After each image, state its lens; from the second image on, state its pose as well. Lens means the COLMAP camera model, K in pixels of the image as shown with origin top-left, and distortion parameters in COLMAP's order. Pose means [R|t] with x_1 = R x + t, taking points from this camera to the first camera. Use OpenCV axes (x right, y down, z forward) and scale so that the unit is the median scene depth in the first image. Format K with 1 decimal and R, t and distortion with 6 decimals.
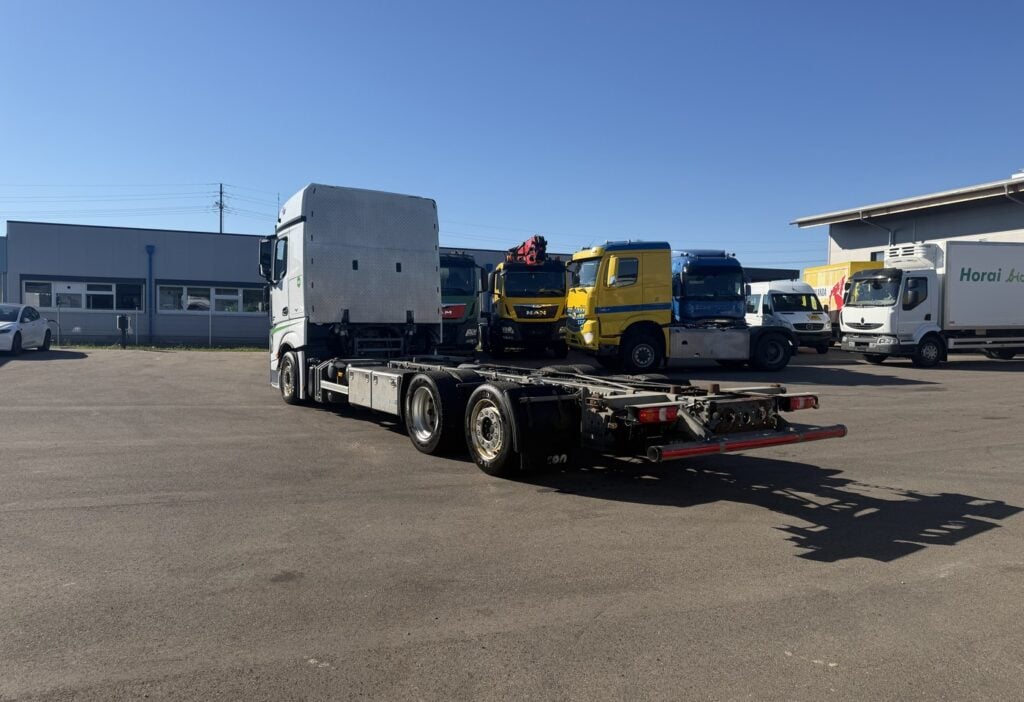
lens RADIAL K [[718.2, 0, 512.0], [0, 718.2, 351.0], [0, 0, 1]] dist [0.104679, -0.143022]
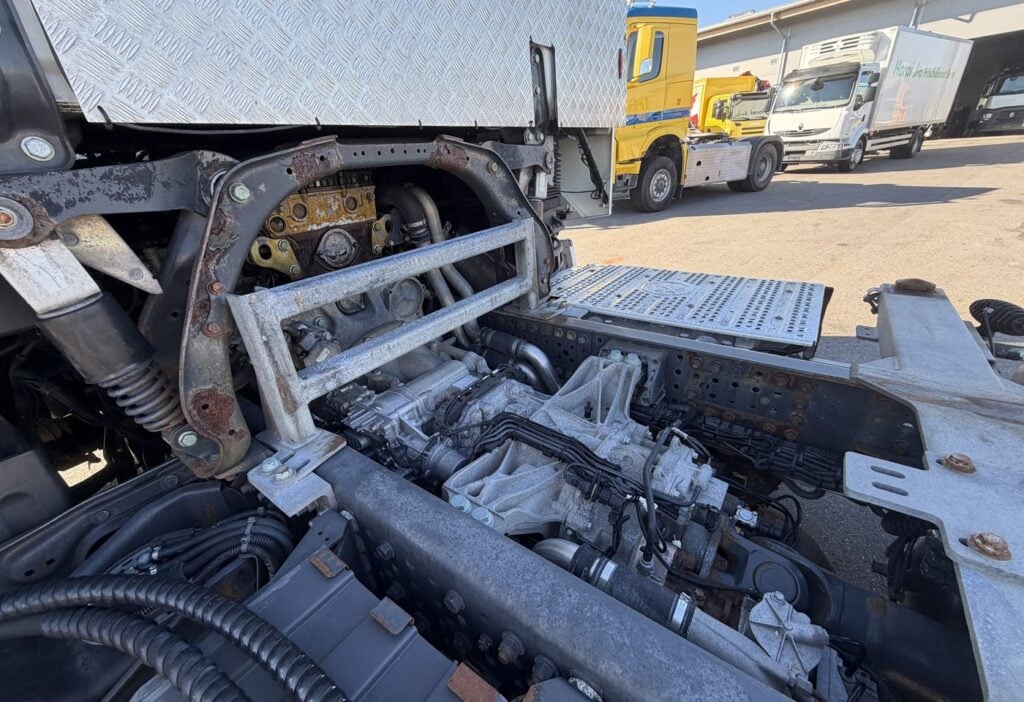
lens RADIAL K [[409.3, 0, 512.0], [0, 409.3, 351.0], [0, 0, 1]] dist [-0.002356, 0.000009]
pose [[0.935665, -0.212060, 0.282065, -0.130745], [0.087680, 0.913942, 0.396261, -0.020067], [-0.341822, -0.346036, 0.873737, 0.613066]]
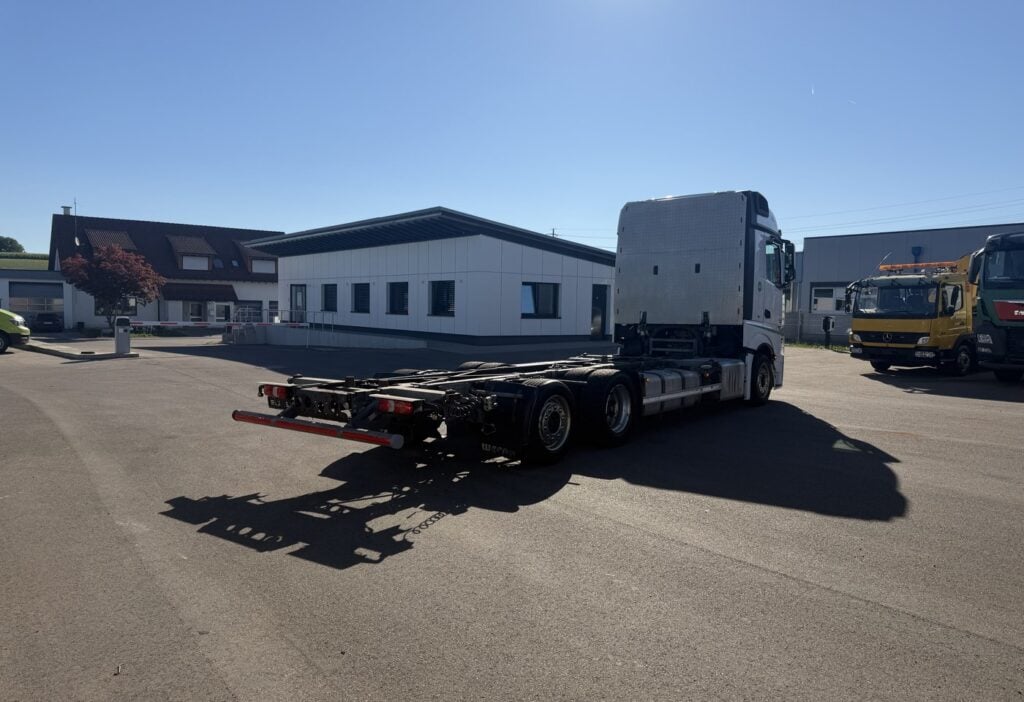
lens RADIAL K [[718.2, 0, 512.0], [0, 718.2, 351.0], [0, 0, 1]] dist [0.104679, -0.143022]
pose [[0.309066, 0.043016, -0.950067, 0.488397], [-0.046110, 0.998480, 0.030208, -0.014127], [0.949922, 0.034471, 0.310579, 0.306285]]
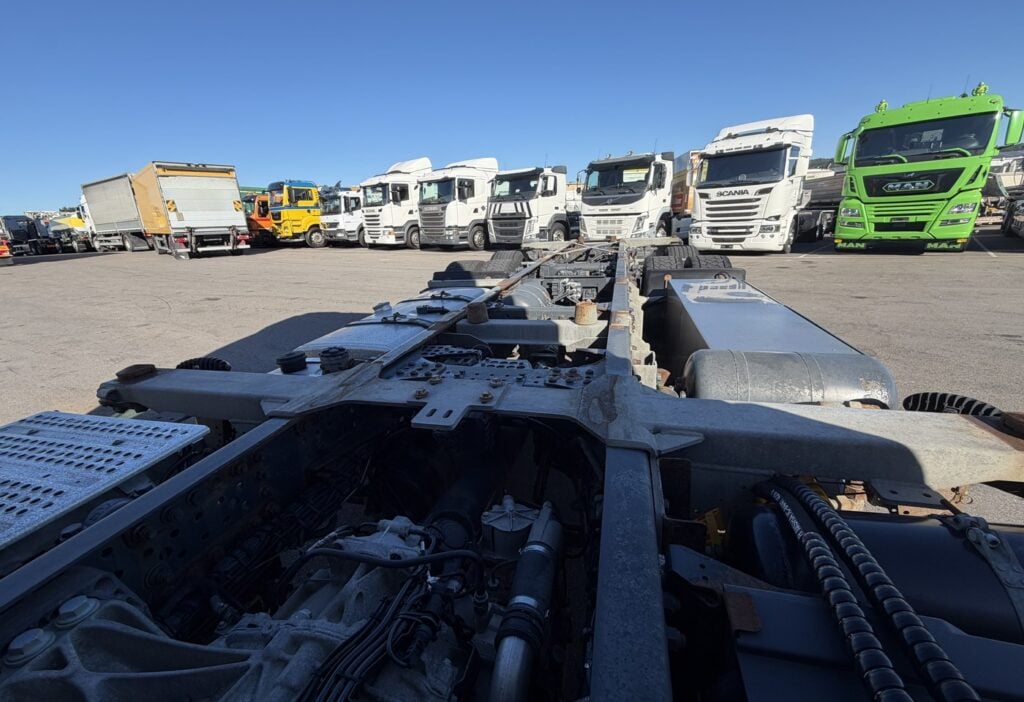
lens RADIAL K [[409.3, 0, 512.0], [0, 409.3, 351.0], [0, 0, 1]] dist [-0.002356, 0.000009]
pose [[-0.660400, -0.211575, 0.720492, -0.135321], [0.077470, 0.935170, 0.345624, -0.019066], [-0.746907, 0.284066, -0.601195, 0.644344]]
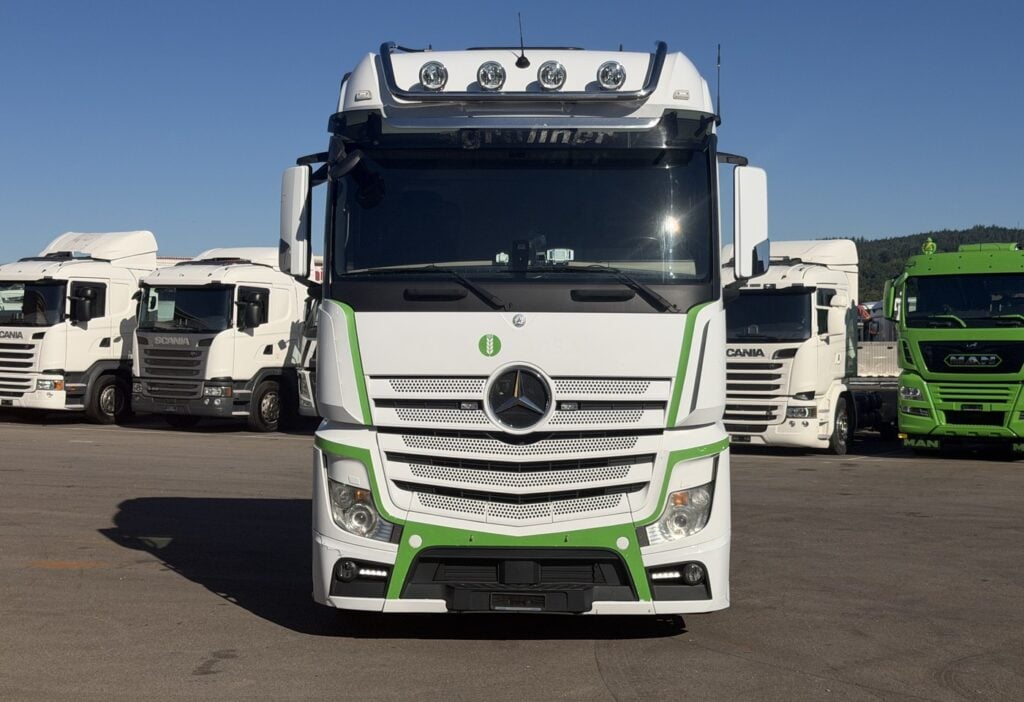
lens RADIAL K [[1435.4, 0, 512.0], [0, 1435.4, 351.0], [0, 0, 1]] dist [0.123102, -0.028237]
pose [[-0.810585, -0.017763, 0.585351, -0.456824], [0.013651, 0.998695, 0.049211, -0.071294], [-0.585462, 0.047880, -0.809285, 1.140209]]
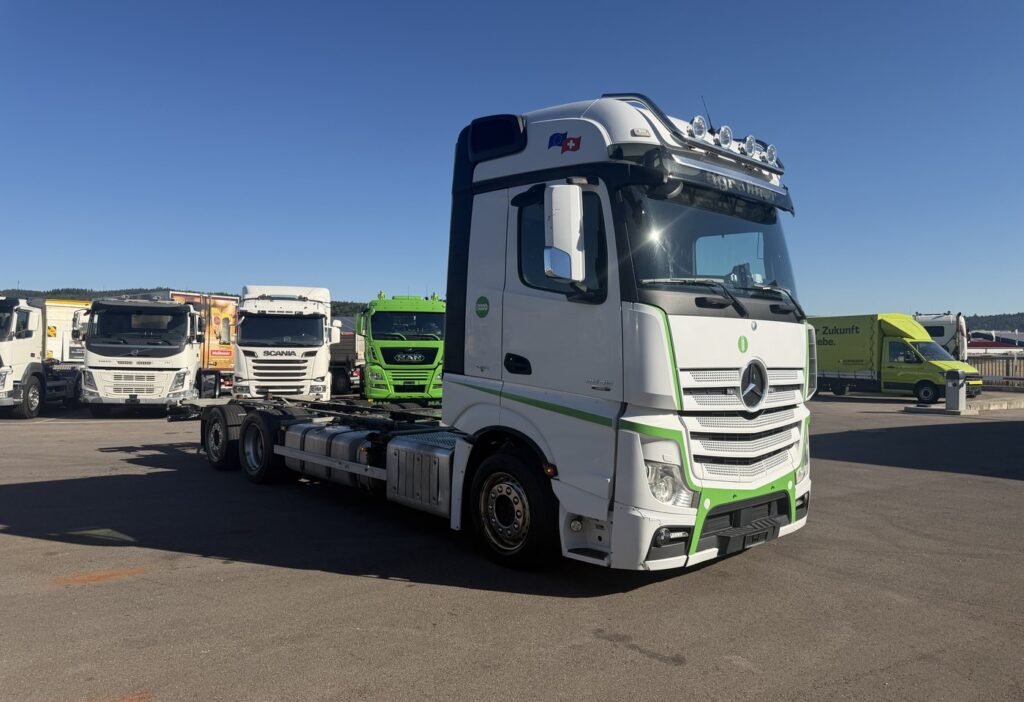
lens RADIAL K [[718.2, 0, 512.0], [0, 718.2, 351.0], [0, 0, 1]] dist [0.104679, -0.143022]
pose [[-0.990354, -0.021168, -0.136930, -0.054931], [-0.026840, 0.998851, 0.039706, -0.057406], [0.135932, 0.042998, -0.989785, 1.058119]]
